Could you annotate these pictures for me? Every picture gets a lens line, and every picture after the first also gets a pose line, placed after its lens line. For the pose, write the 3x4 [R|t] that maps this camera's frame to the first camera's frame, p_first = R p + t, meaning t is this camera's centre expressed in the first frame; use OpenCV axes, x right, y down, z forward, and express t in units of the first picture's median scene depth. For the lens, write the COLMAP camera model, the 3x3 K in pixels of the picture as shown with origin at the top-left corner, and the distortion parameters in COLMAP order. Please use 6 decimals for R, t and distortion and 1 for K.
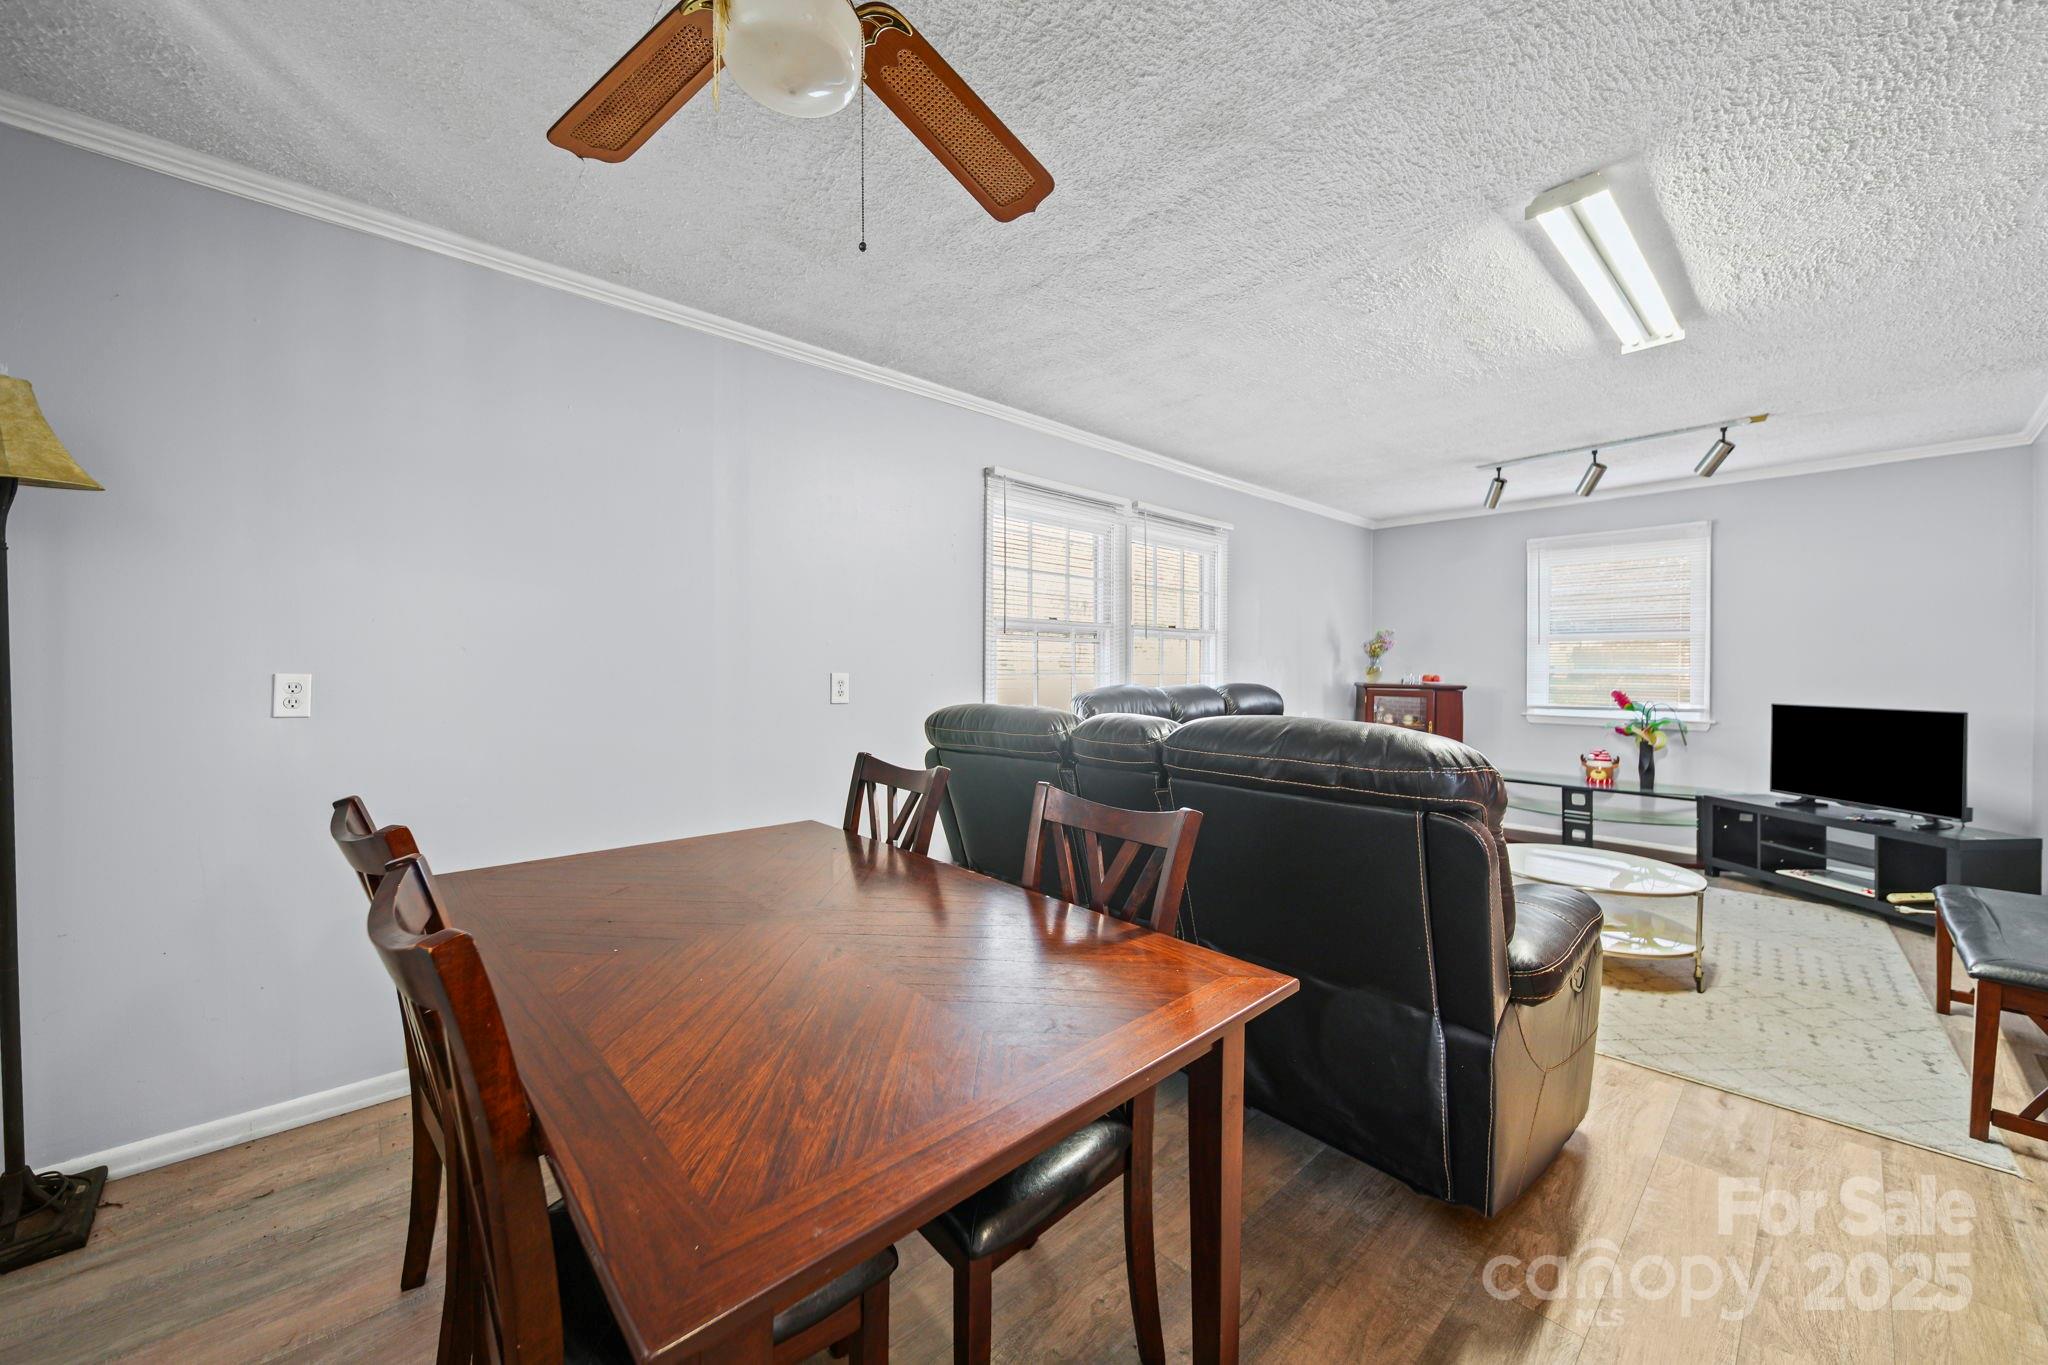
lens RADIAL K [[742.6, 0, 1024.0], [0, 742.6, 682.5], [0, 0, 1]] dist [-0.000876, 0.000075]
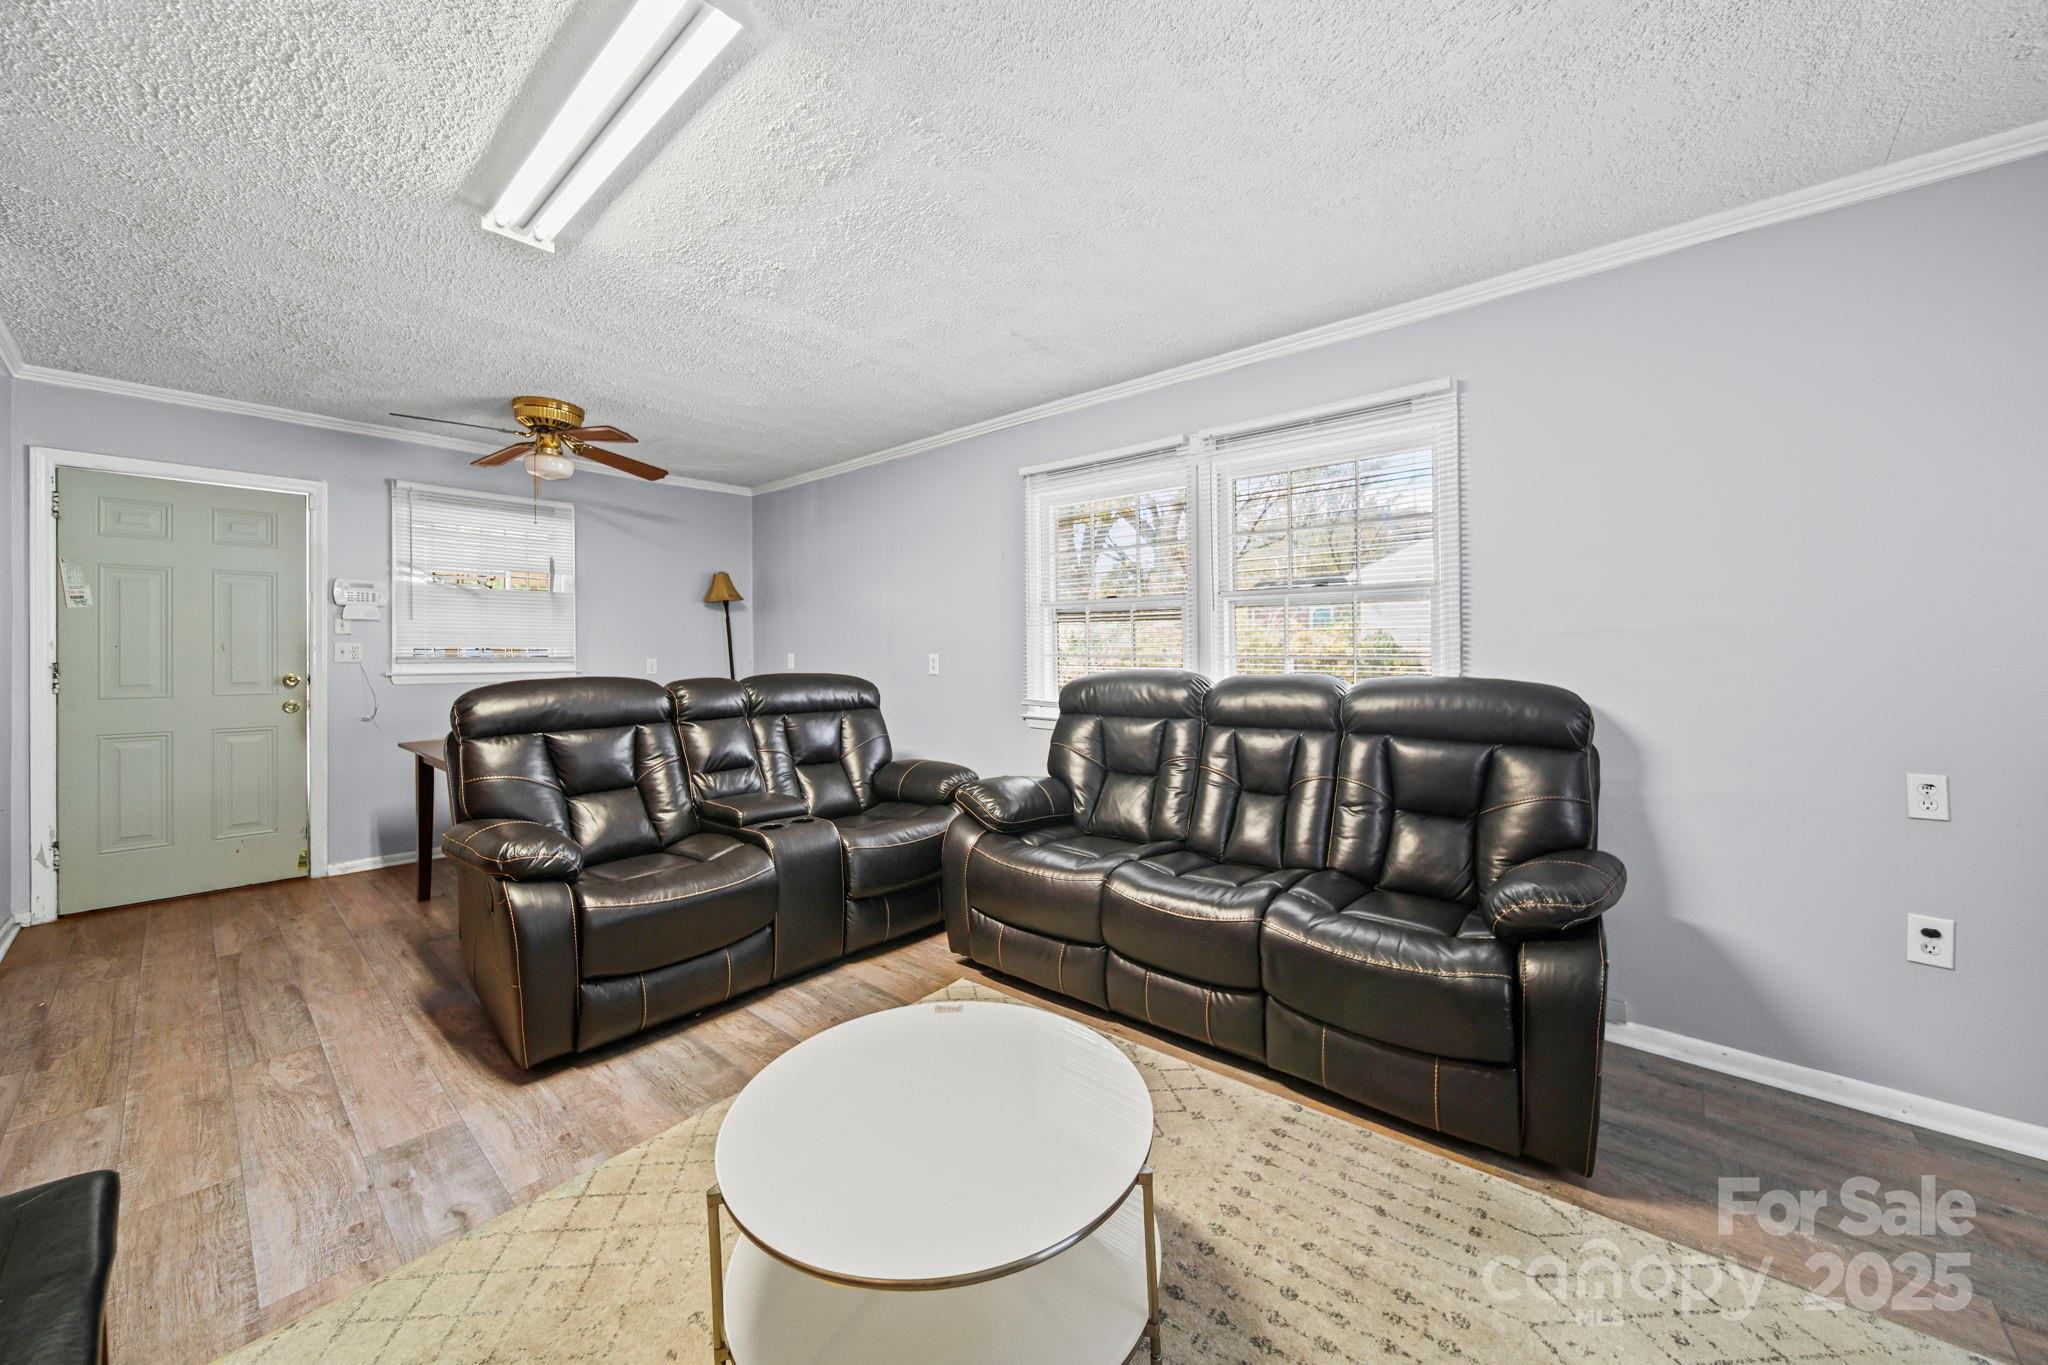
lens RADIAL K [[734.4, 0, 1050.7], [0, 734.4, 665.6], [0, 0, 1]] dist [-0.001404, -0.000160]
pose [[0.138878, 0.016143, -0.990178, 0.797730], [-0.013691, 0.999803, 0.014379, -0.010020], [0.990215, 0.011560, 0.139072, 0.673526]]
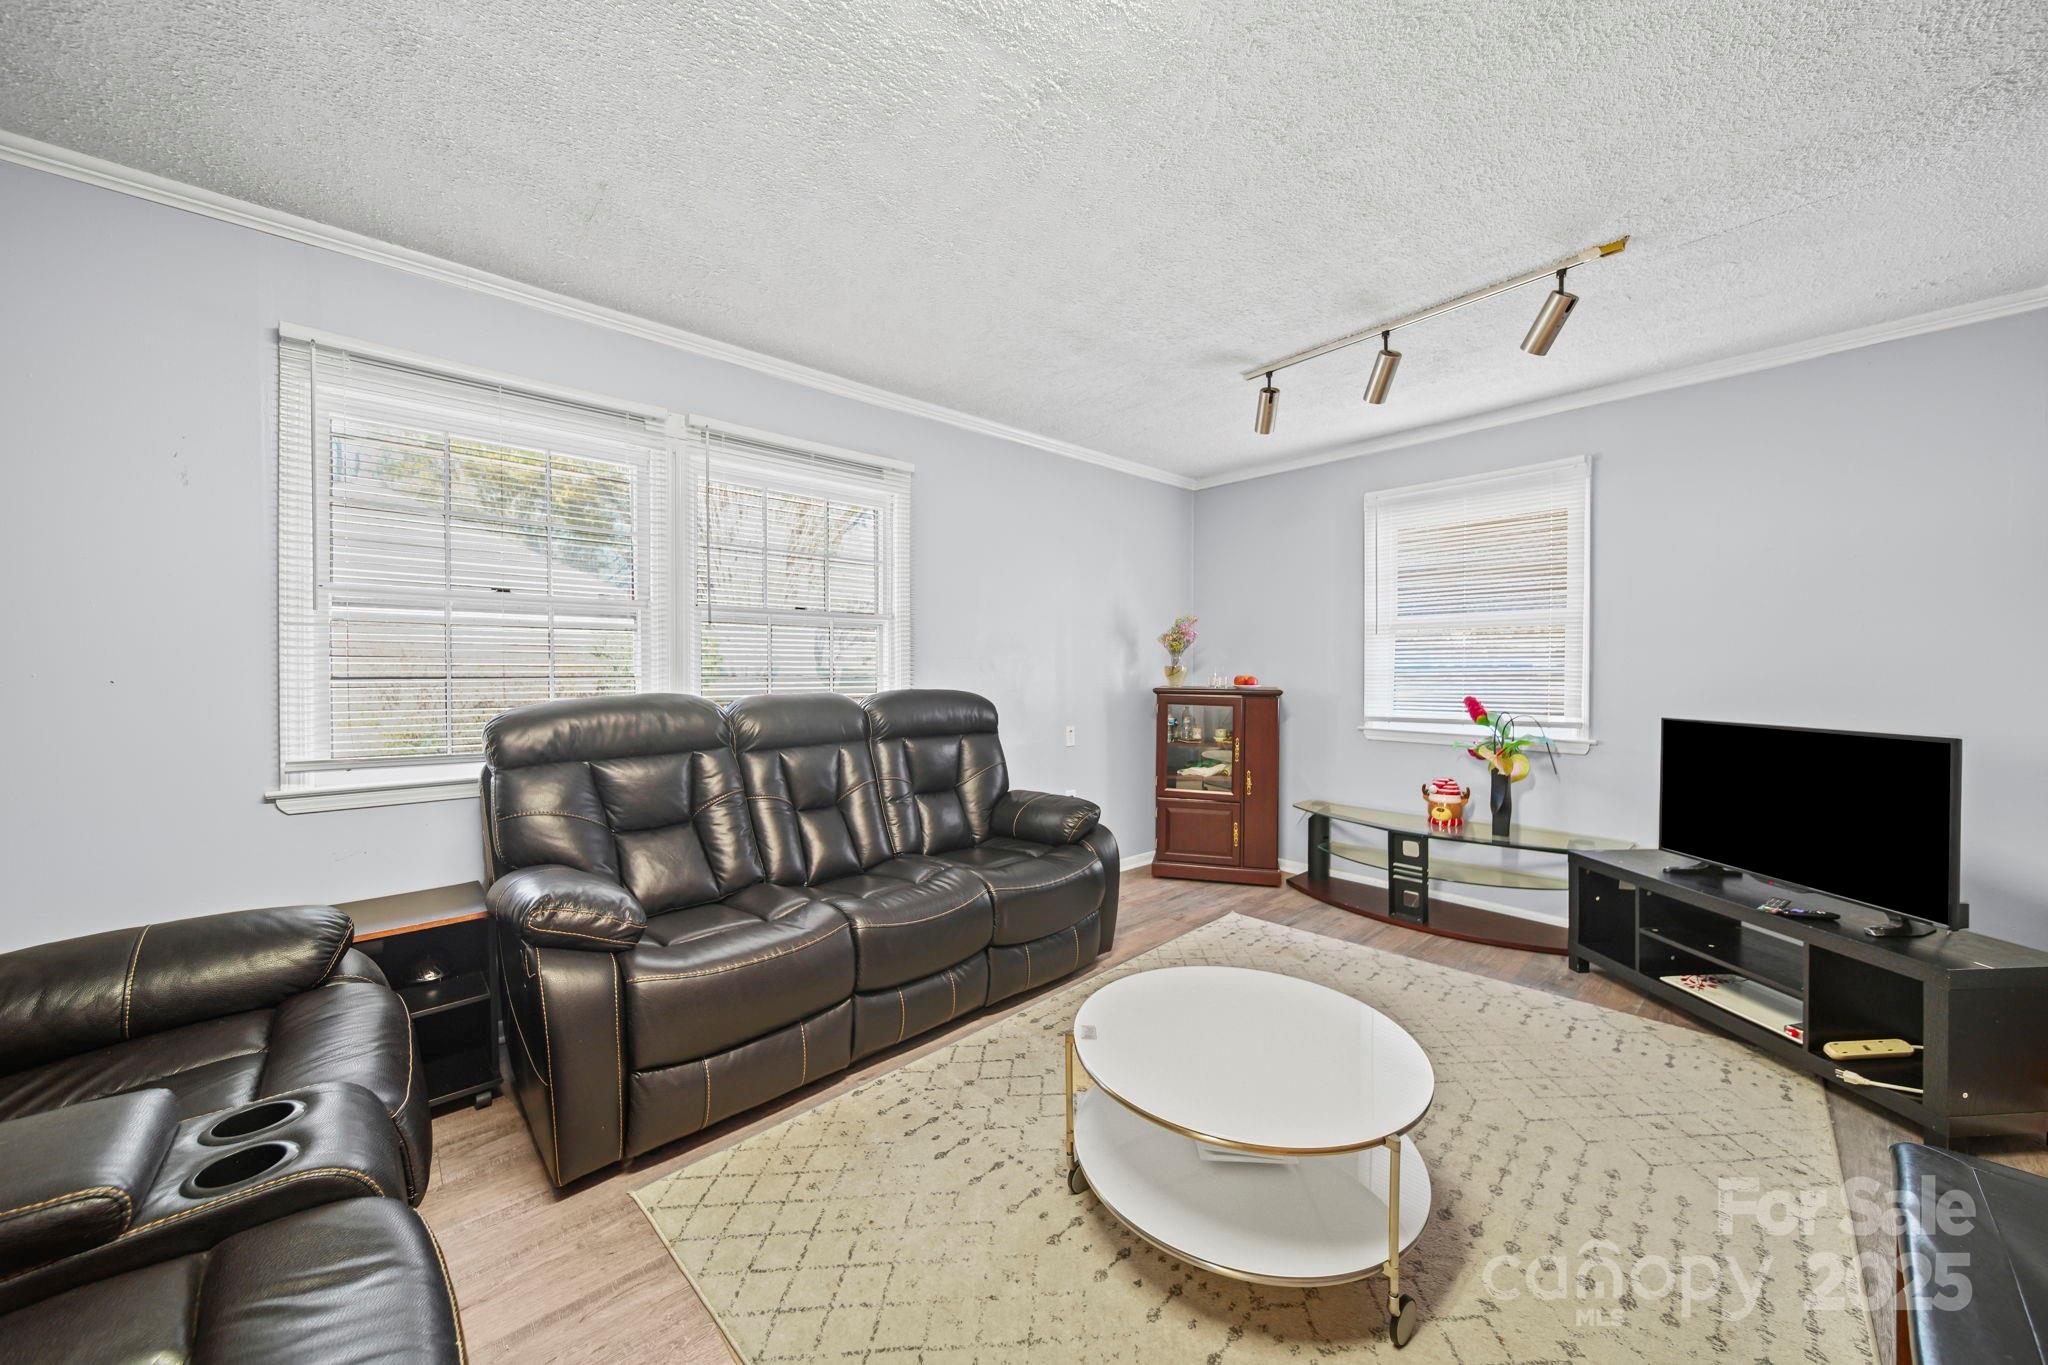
lens RADIAL K [[728.5, 0, 1019.7], [0, 728.5, 689.6], [0, 0, 1]] dist [0.000555, -0.000116]
pose [[0.999990, -0.004405, -0.000681, 0.401542], [0.004410, 0.999966, 0.006998, -0.003375], [0.000650, -0.007001, 0.999975, 0.321566]]
